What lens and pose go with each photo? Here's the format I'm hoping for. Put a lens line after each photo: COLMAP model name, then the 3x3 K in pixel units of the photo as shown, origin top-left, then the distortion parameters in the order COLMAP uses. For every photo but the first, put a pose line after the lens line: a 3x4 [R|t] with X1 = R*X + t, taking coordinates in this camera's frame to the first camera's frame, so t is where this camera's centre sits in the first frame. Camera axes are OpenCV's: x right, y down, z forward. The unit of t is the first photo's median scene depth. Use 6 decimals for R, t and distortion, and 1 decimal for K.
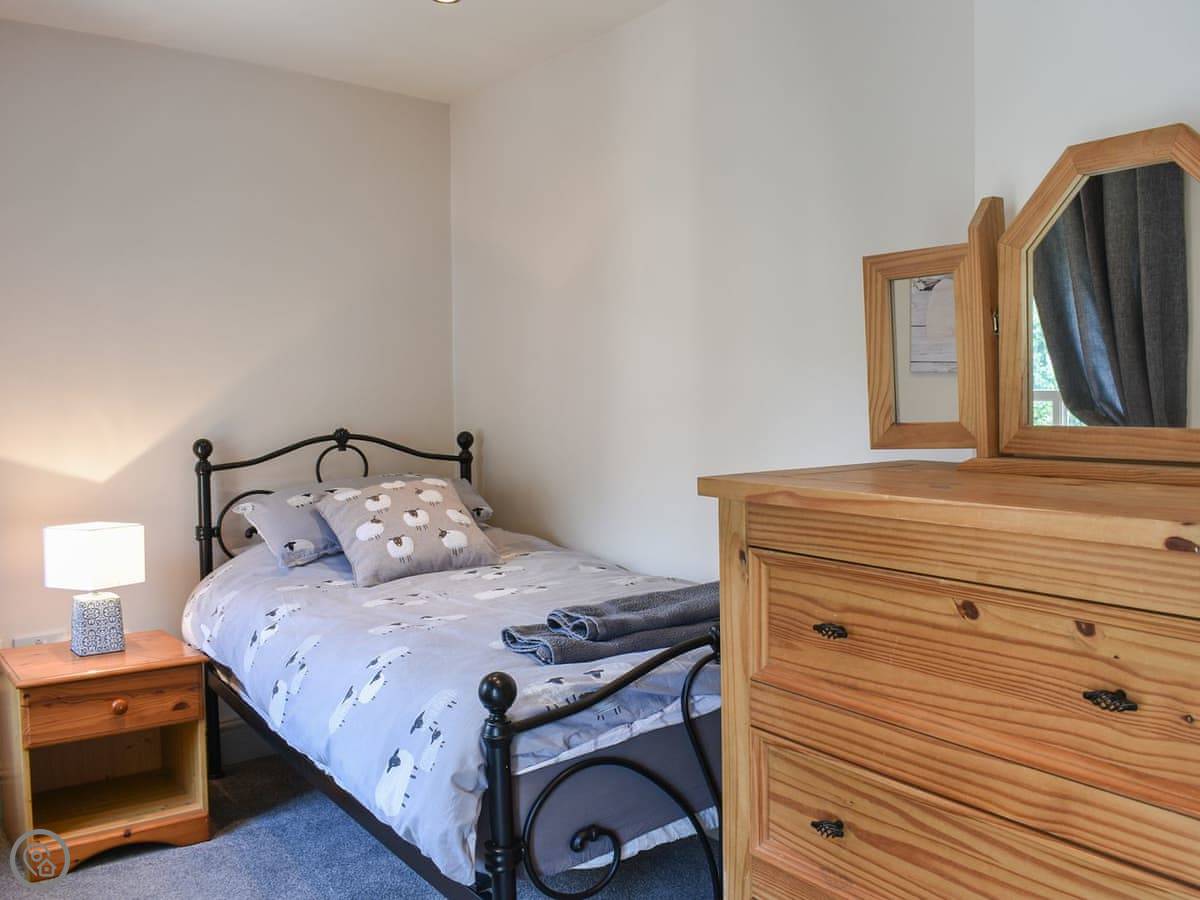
lens RADIAL K [[1046.4, 0, 560.6], [0, 1046.4, 441.8], [0, 0, 1]] dist [-0.091229, 0.013458]
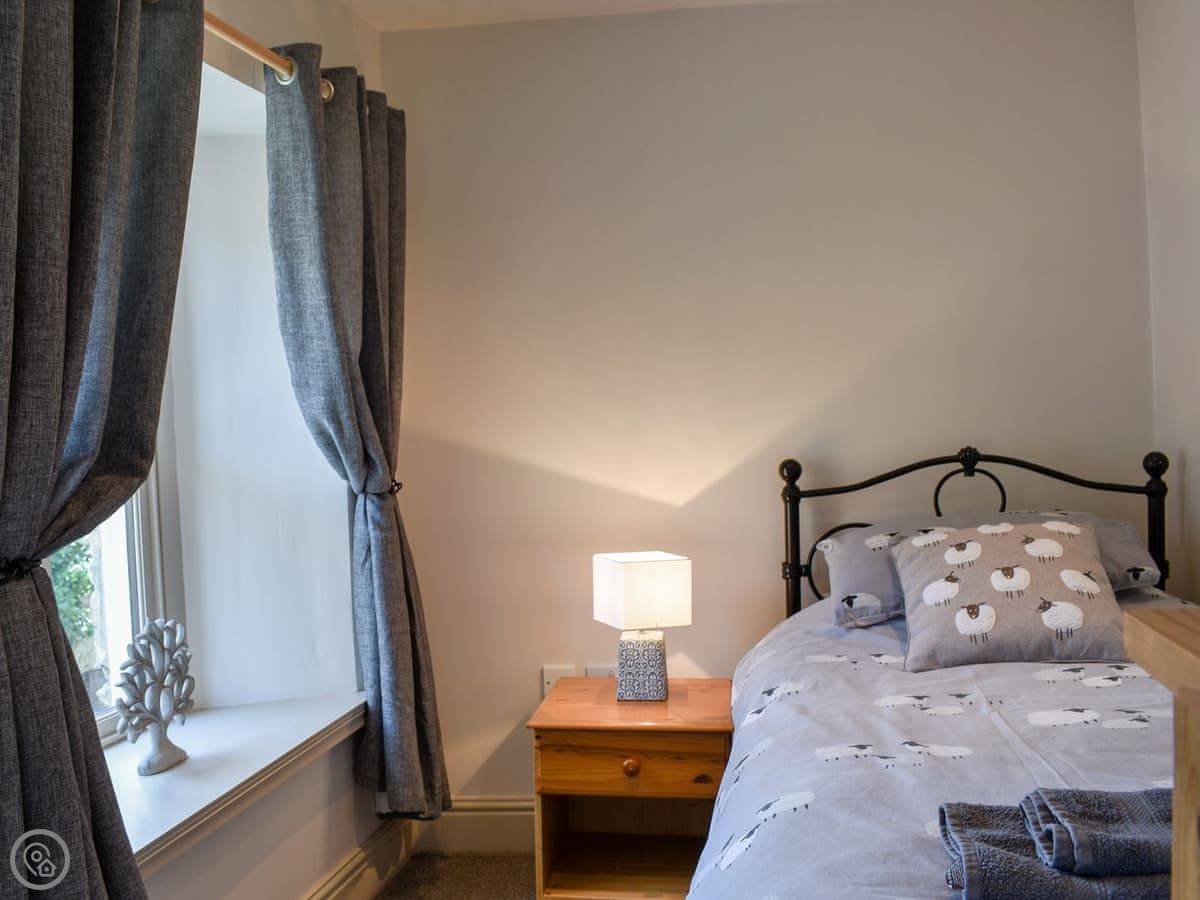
lens RADIAL K [[1046.4, 0, 560.6], [0, 1046.4, 441.8], [0, 0, 1]] dist [-0.091229, 0.013458]
pose [[0.699150, 0.005041, -0.714957, 0.143883], [-0.006631, 0.999978, 0.000567, -0.017873], [0.714944, 0.004345, 0.699168, 0.301067]]
